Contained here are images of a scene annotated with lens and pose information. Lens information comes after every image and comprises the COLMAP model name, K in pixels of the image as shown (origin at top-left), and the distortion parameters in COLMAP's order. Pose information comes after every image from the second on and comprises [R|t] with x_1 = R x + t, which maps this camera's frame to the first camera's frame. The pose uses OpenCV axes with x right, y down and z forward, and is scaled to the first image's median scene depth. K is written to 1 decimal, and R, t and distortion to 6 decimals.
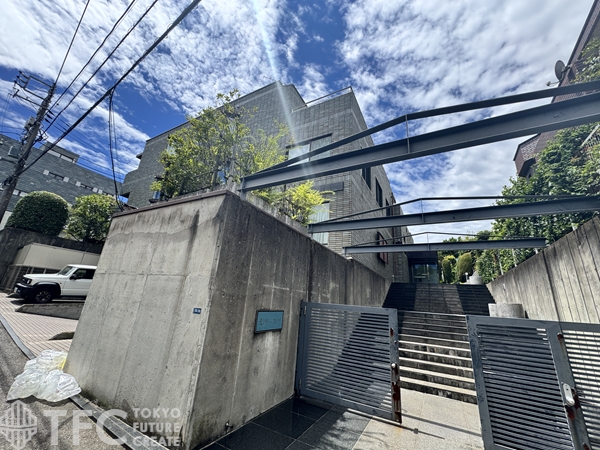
lens RADIAL K [[240.1, 0, 299.2], [0, 240.1, 224.3], [0, 0, 1]] dist [-0.001057, -0.000114]
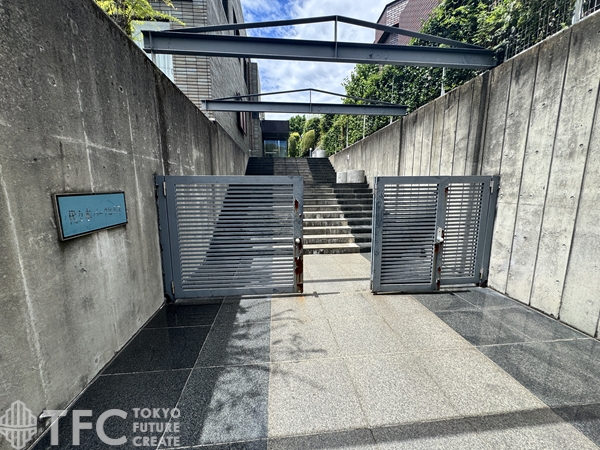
lens RADIAL K [[240.1, 0, 299.2], [0, 240.1, 224.3], [0, 0, 1]] dist [-0.001057, -0.000114]
pose [[0.819304, -0.164137, 0.549364, -0.049043], [-0.114684, 0.891871, 0.437507, 0.141682], [-0.561773, -0.421455, 0.711889, 0.357840]]
